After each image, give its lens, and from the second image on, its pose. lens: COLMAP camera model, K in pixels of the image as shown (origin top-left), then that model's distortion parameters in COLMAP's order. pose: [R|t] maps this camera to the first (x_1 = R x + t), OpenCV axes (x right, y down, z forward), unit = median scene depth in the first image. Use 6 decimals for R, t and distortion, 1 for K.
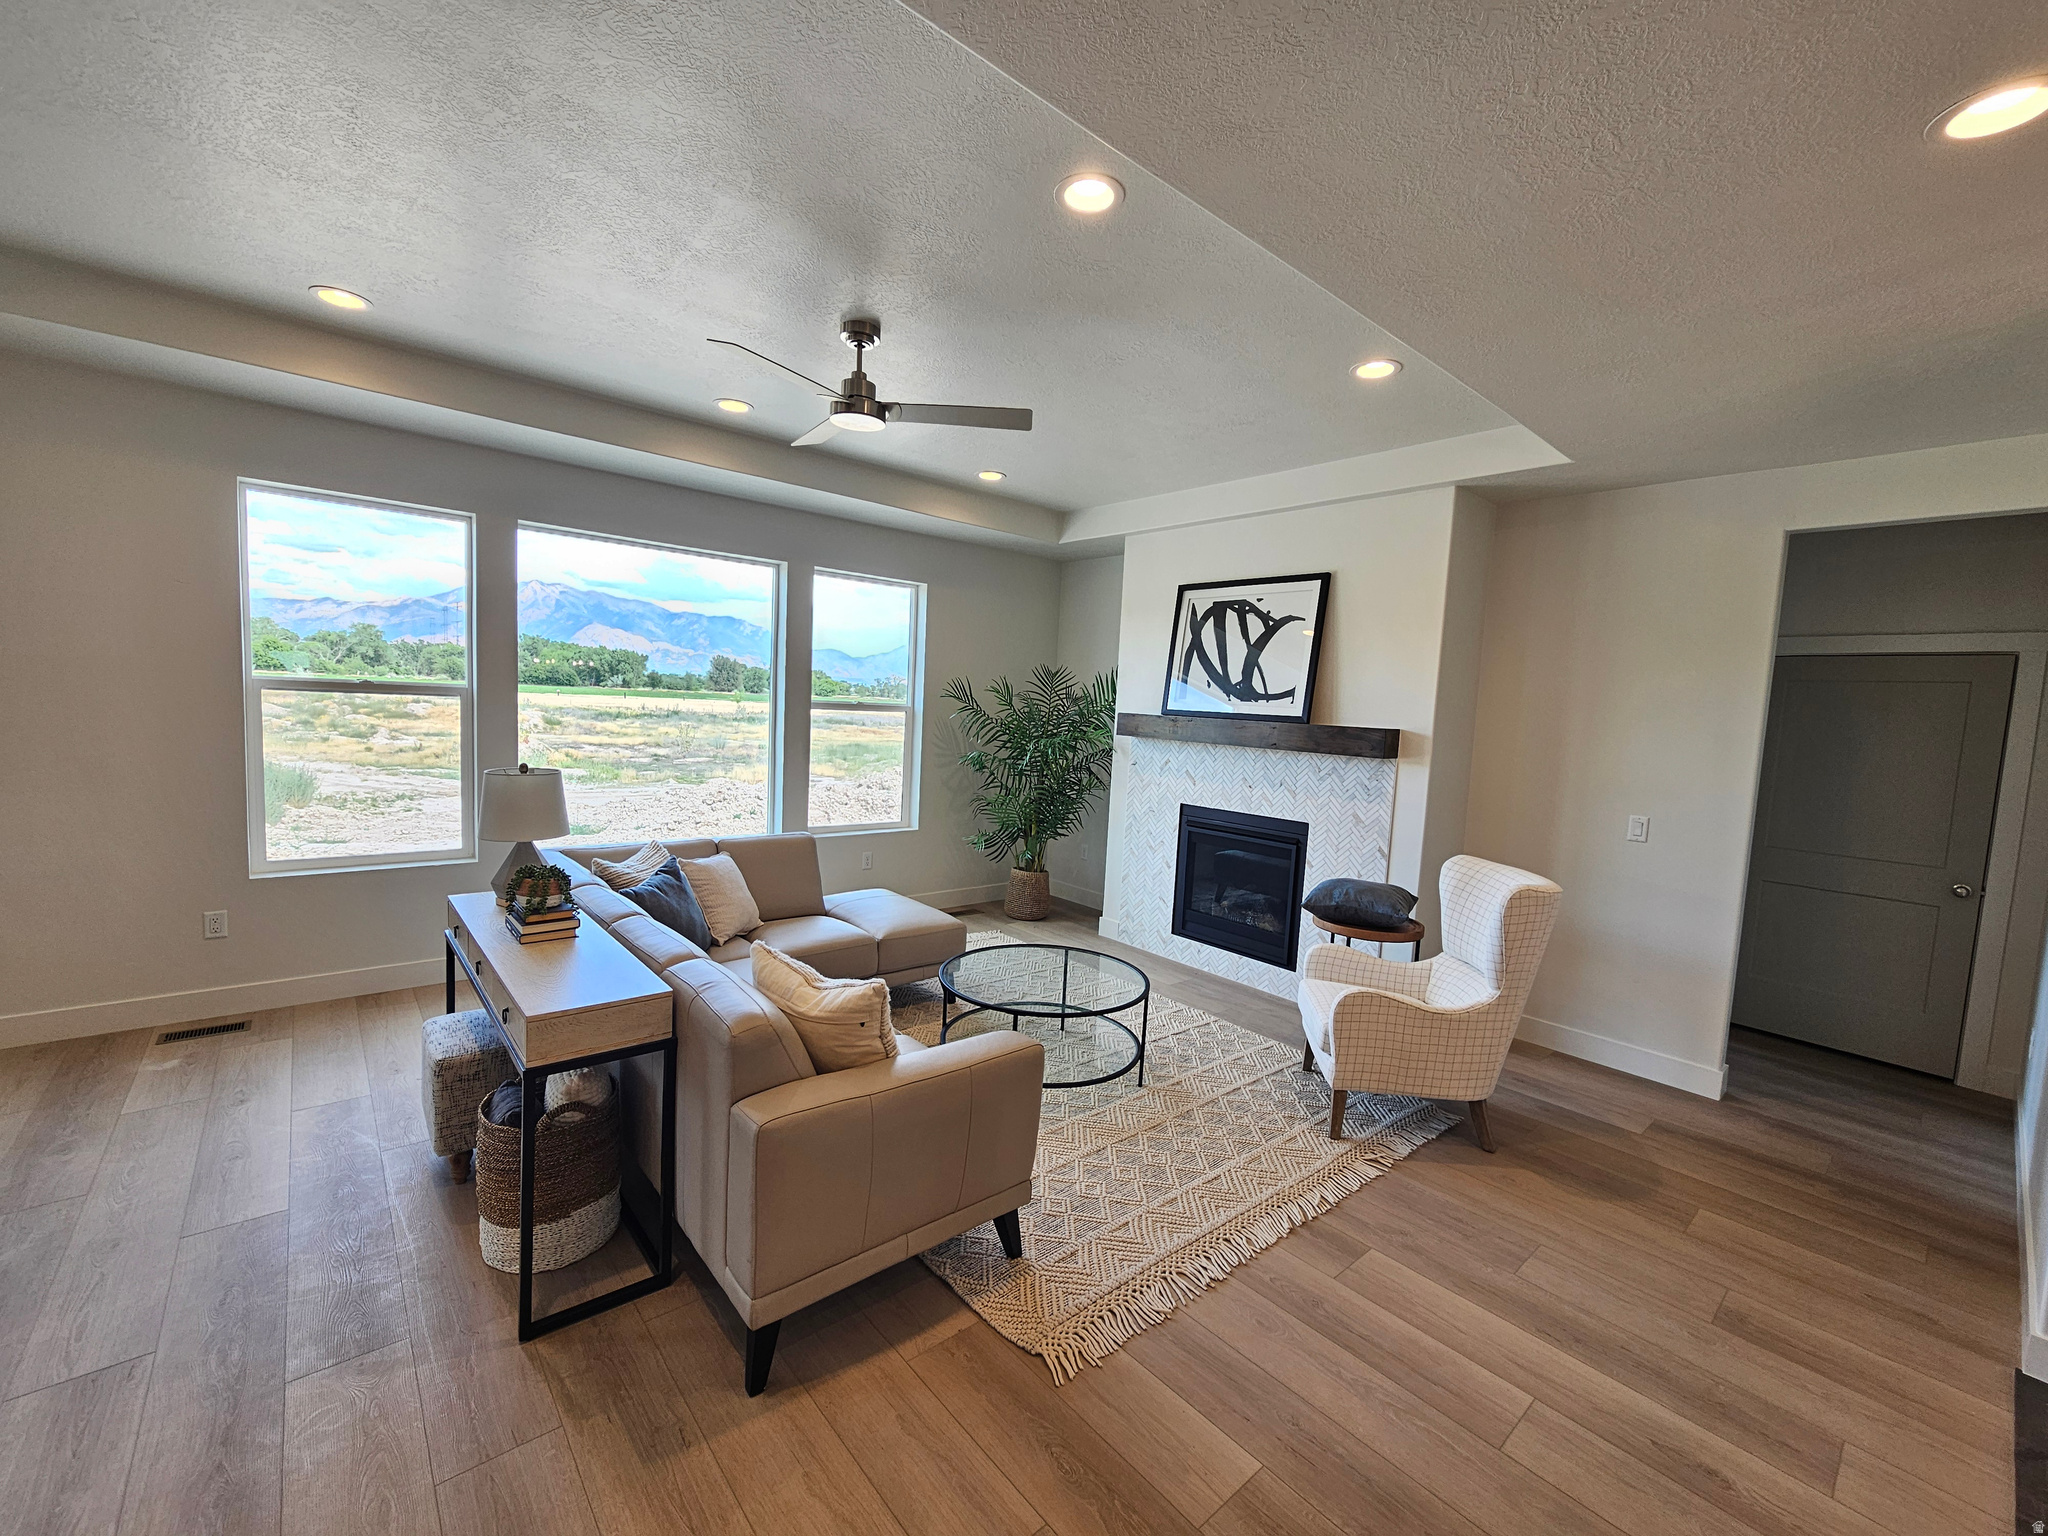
lens RADIAL K [[836.2, 0, 1031.1], [0, 836.2, 777.6], [0, 0, 1]] dist [-0.001645, -0.001150]
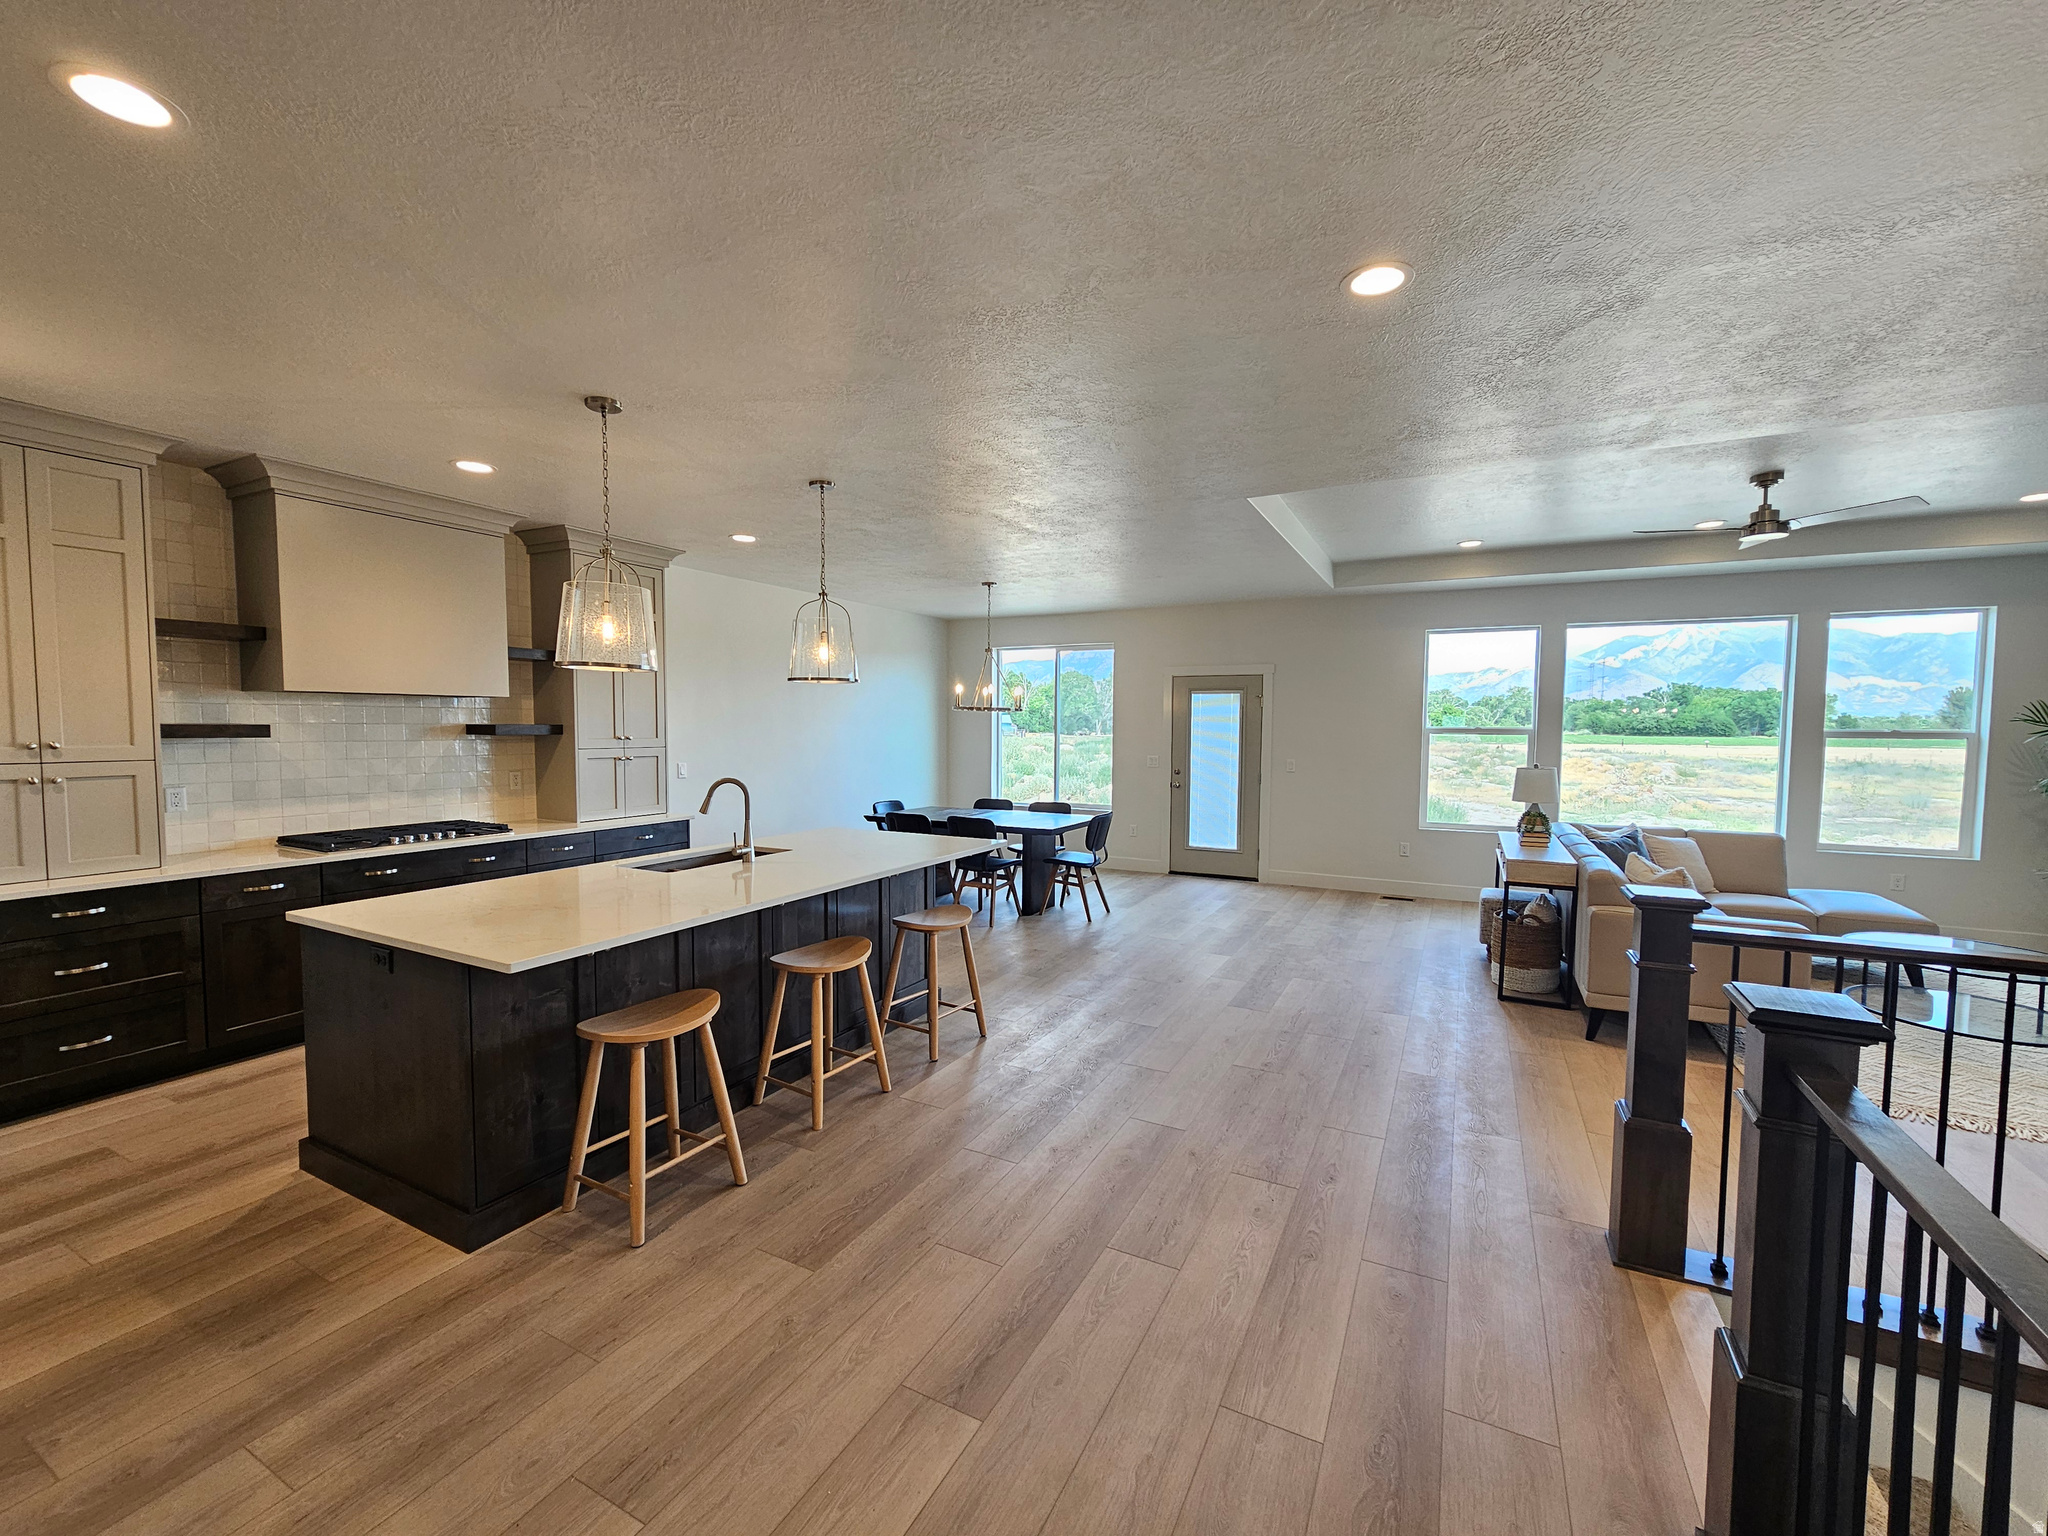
lens RADIAL K [[836.2, 0, 1031.1], [0, 836.2, 777.6], [0, 0, 1]] dist [-0.001645, -0.001150]
pose [[0.365079, 0.011339, -0.930907, 0.051627], [-0.071605, 0.997306, -0.015934, 0.008705], [0.928219, 0.072475, 0.364907, -0.053127]]
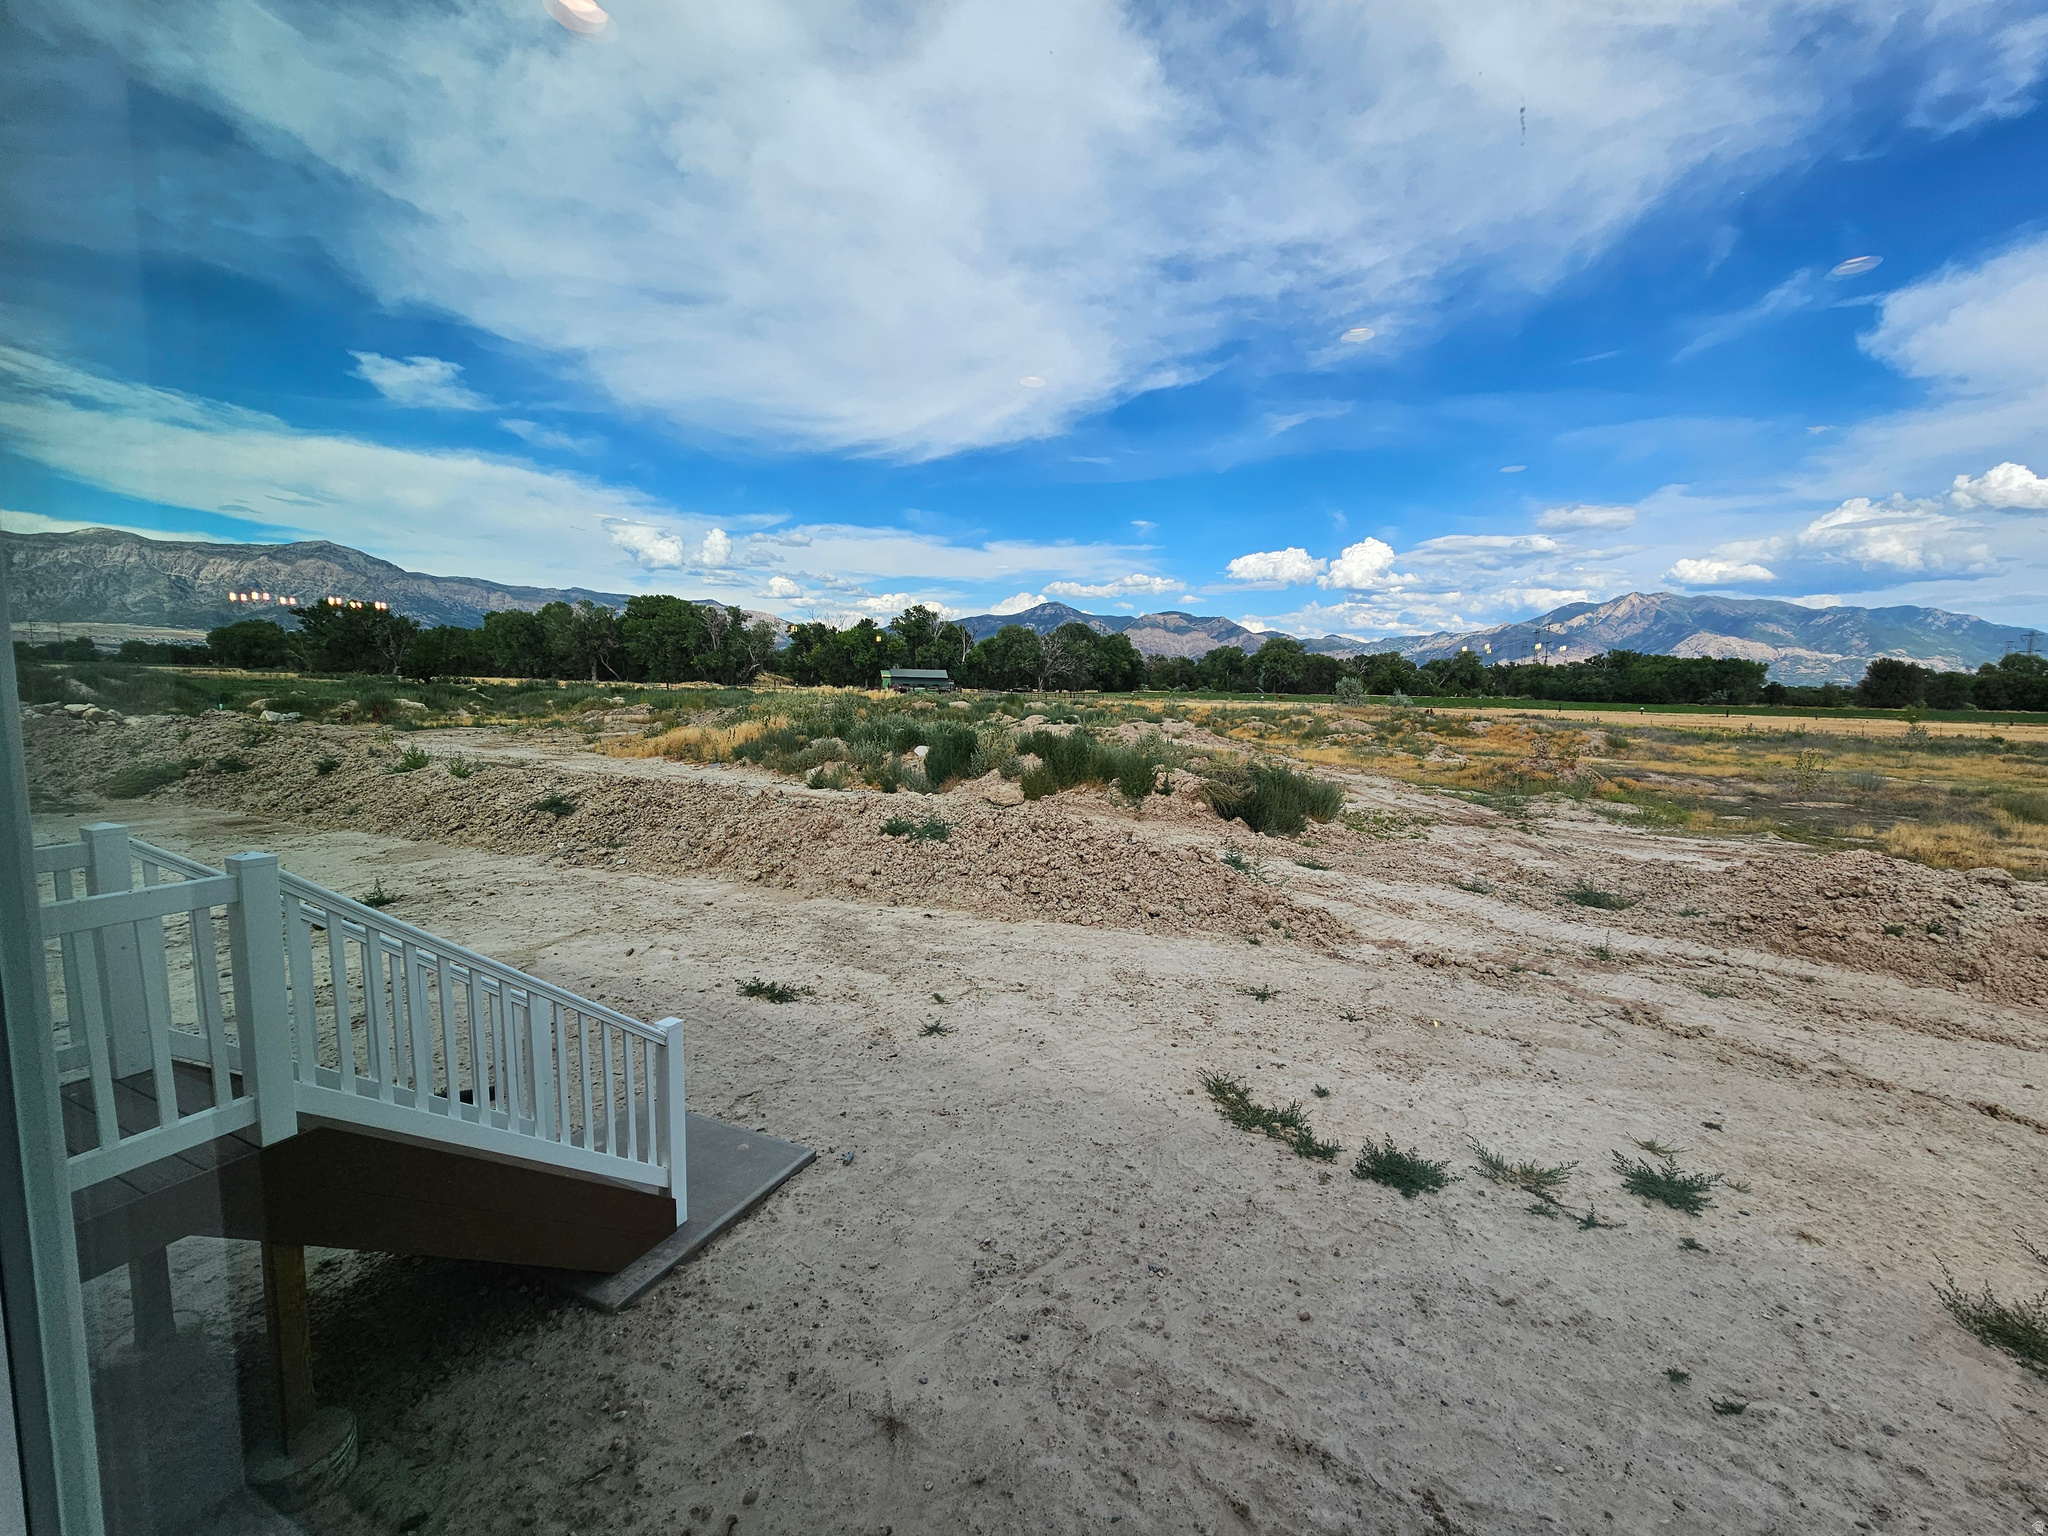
lens RADIAL K [[836.2, 0, 1031.1], [0, 836.2, 777.6], [0, 0, 1]] dist [-0.001645, -0.001150]
pose [[0.410958, 0.063878, -0.909414, -0.044377], [-0.084195, 0.995938, 0.031908, -0.010865], [0.907758, 0.063456, 0.414667, 0.120687]]
